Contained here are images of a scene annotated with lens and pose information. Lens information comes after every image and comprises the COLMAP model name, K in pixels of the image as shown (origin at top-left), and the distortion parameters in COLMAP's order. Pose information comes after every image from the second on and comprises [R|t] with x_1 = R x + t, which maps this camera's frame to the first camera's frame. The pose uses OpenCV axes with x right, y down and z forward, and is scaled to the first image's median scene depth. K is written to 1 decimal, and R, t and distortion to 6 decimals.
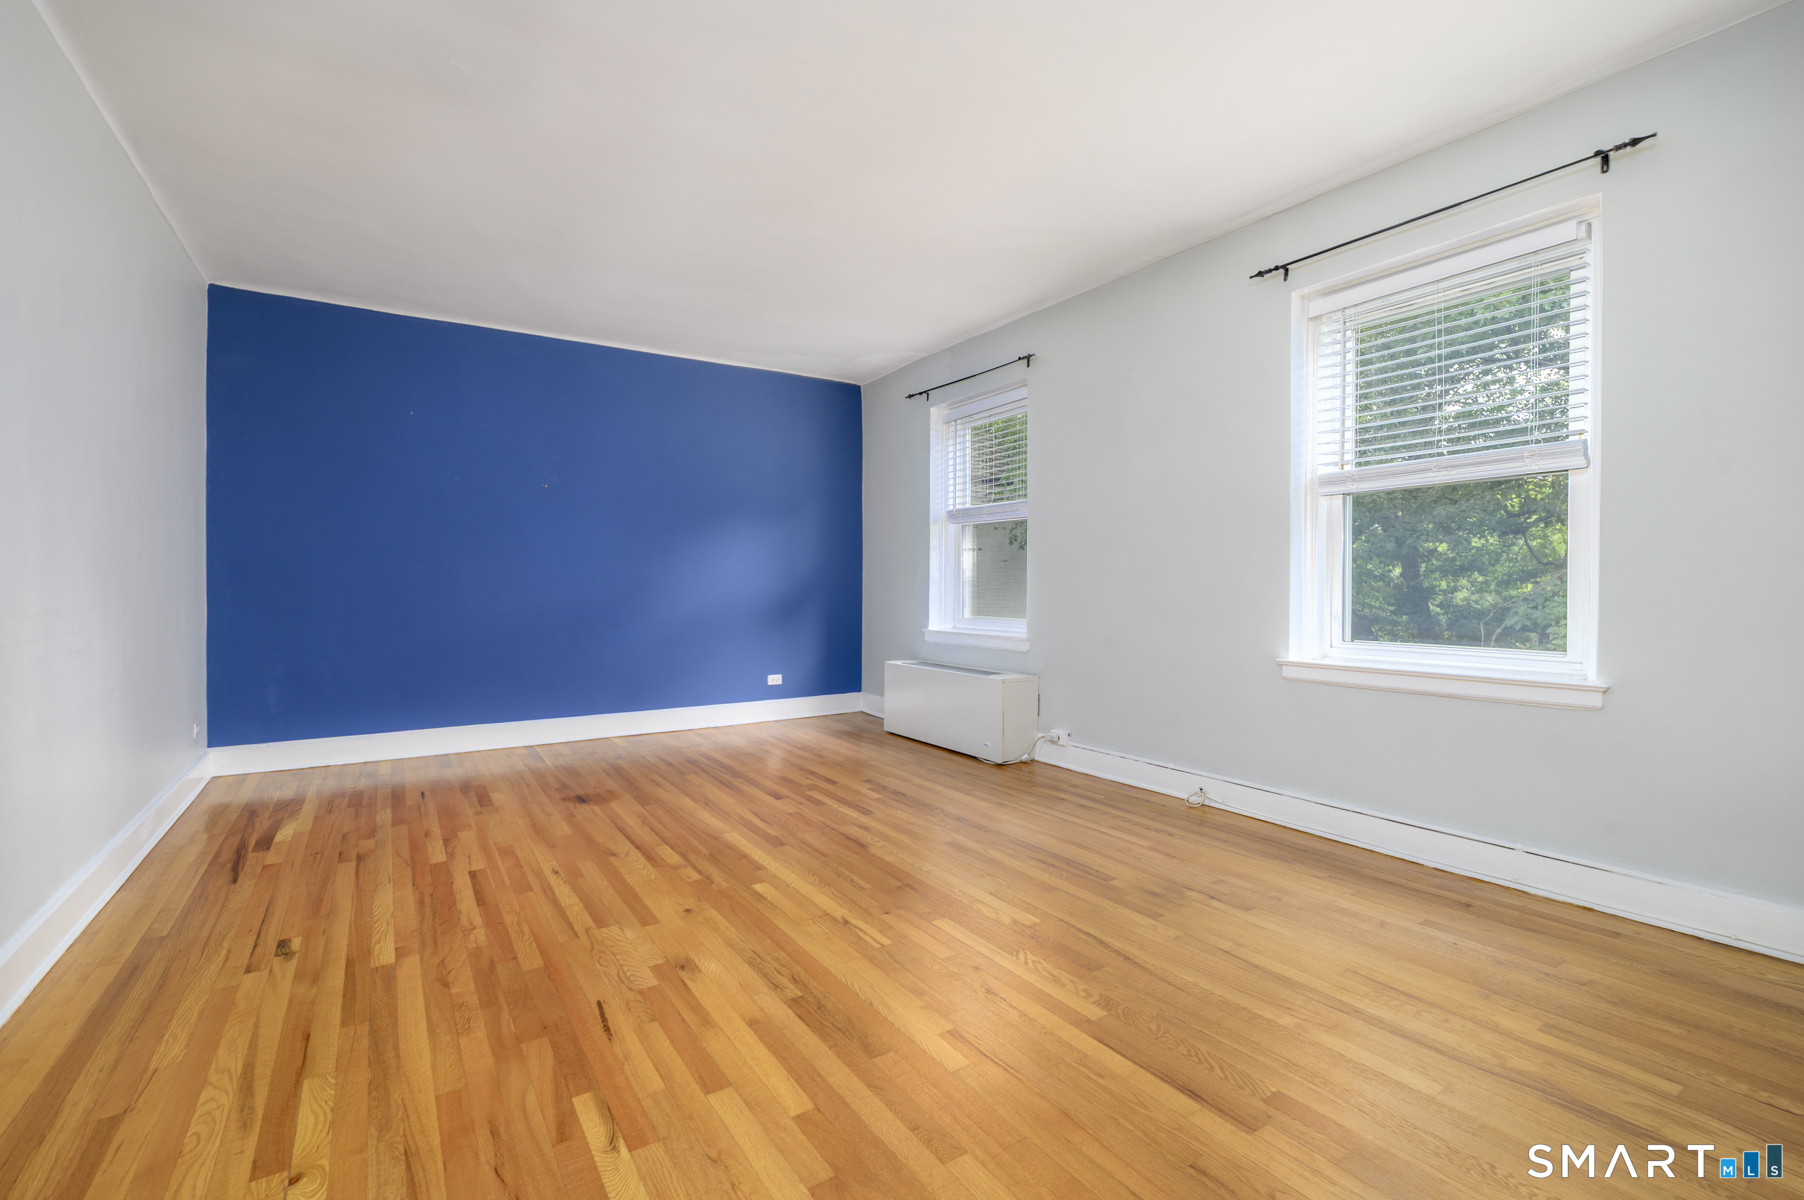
lens RADIAL K [[792.8, 0, 902.0], [0, 792.8, 600.0], [0, 0, 1]] dist [0.000436, -0.000337]
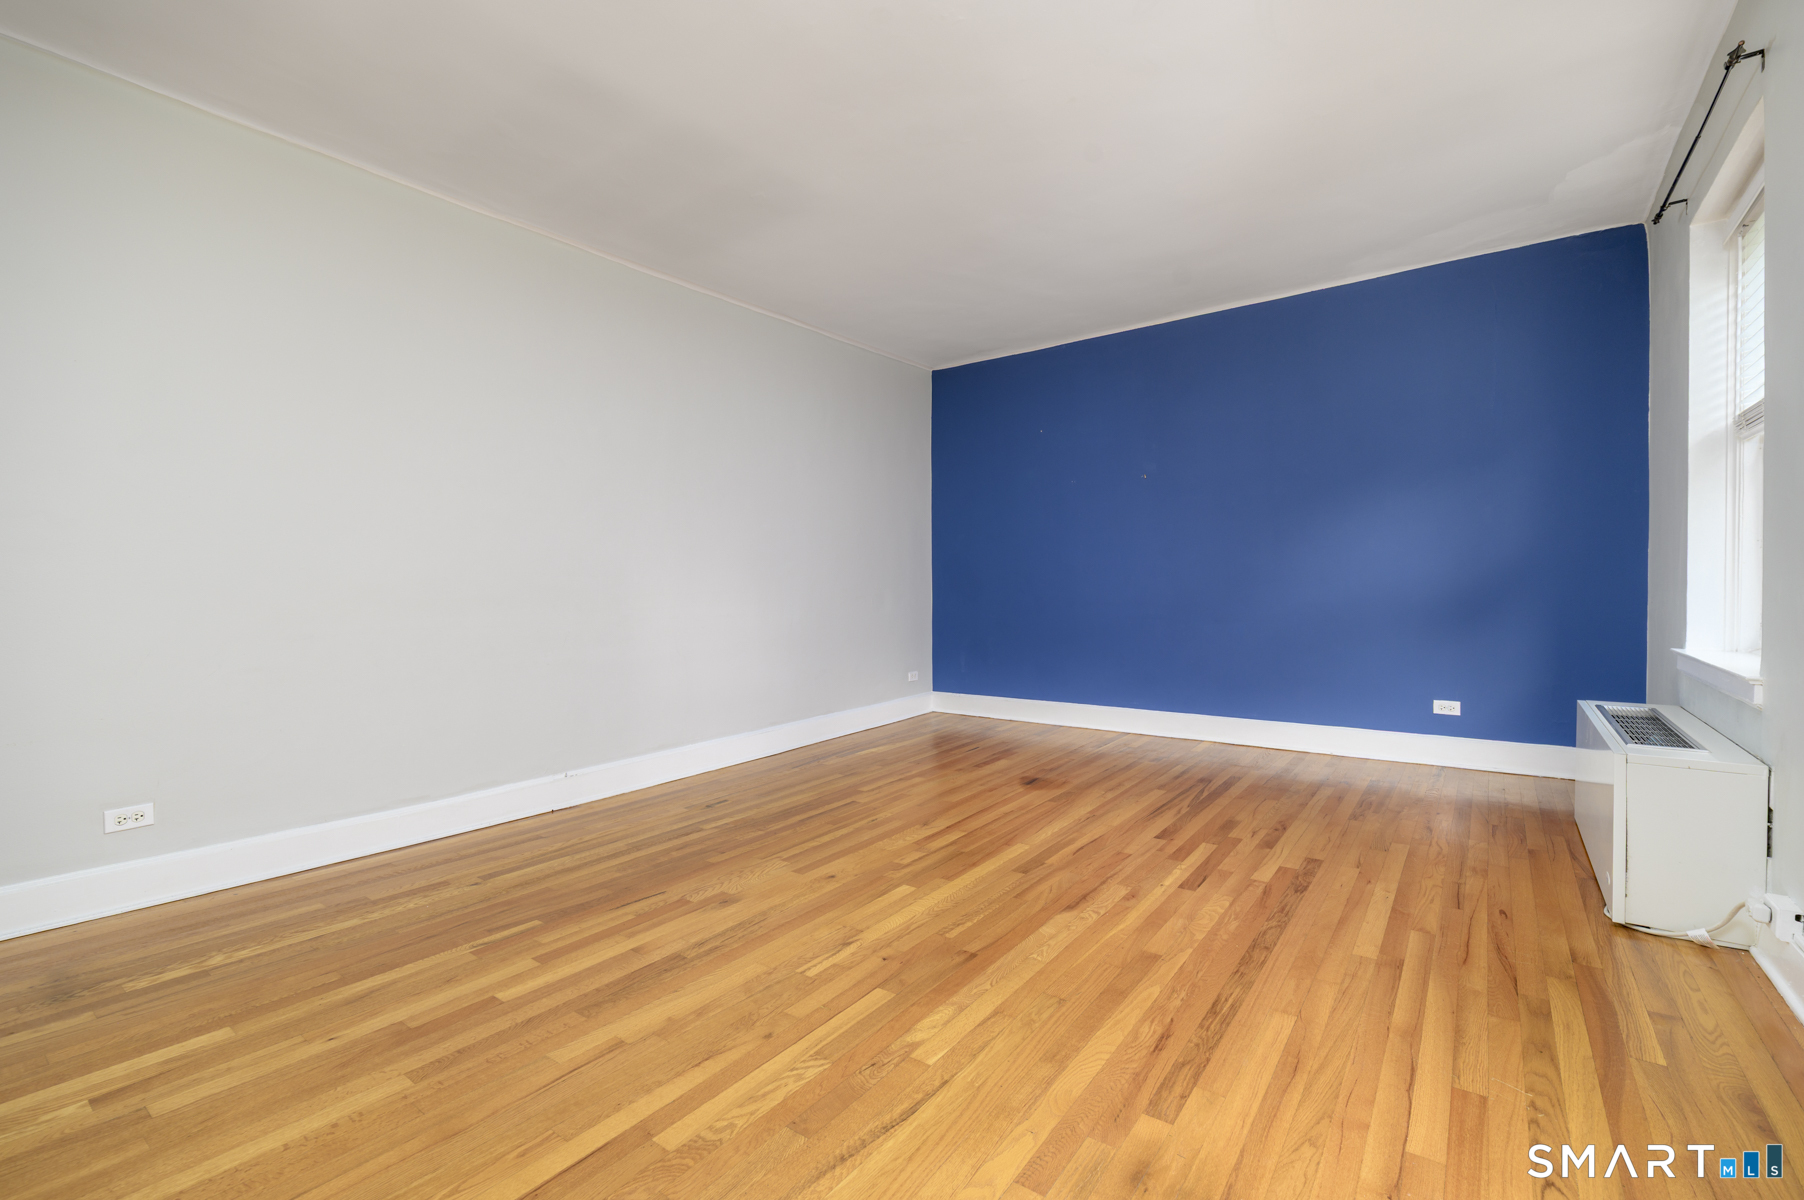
lens RADIAL K [[792.8, 0, 902.0], [0, 792.8, 600.0], [0, 0, 1]] dist [0.000436, -0.000337]
pose [[0.340103, 0.015711, -0.940257, 0.673237], [-0.007185, 0.999875, 0.014108, -0.001459], [0.940361, 0.001958, 0.340173, 0.628993]]
